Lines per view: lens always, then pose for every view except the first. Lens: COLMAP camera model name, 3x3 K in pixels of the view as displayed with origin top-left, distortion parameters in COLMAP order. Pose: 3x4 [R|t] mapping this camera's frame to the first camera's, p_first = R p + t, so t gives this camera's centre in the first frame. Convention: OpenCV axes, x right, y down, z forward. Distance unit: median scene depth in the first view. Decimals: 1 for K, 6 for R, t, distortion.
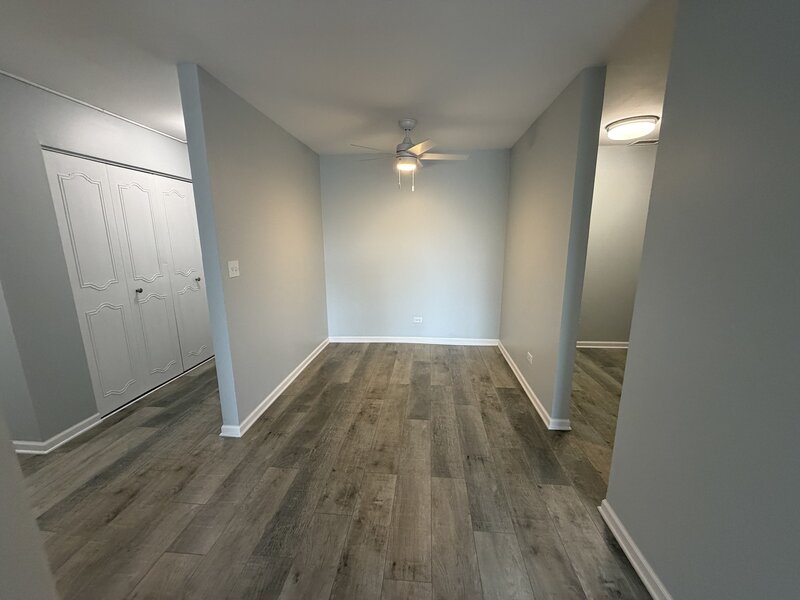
lens RADIAL K [[316.4, 0, 399.2], [0, 316.4, 301.1], [0, 0, 1]] dist [-0.001884, 0.000357]
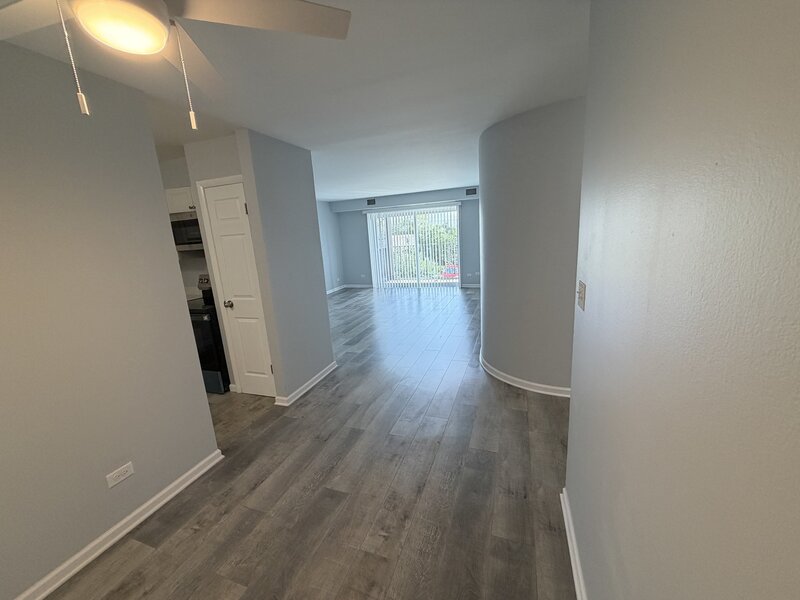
lens RADIAL K [[316.4, 0, 400.1], [0, 316.4, 300.9], [0, 0, 1]] dist [-0.001884, 0.000357]
pose [[-0.965809, 0.015531, 0.258791, -0.298370], [0.119136, 0.913154, 0.389816, -0.335095], [-0.230262, 0.407319, -0.883782, 1.454447]]
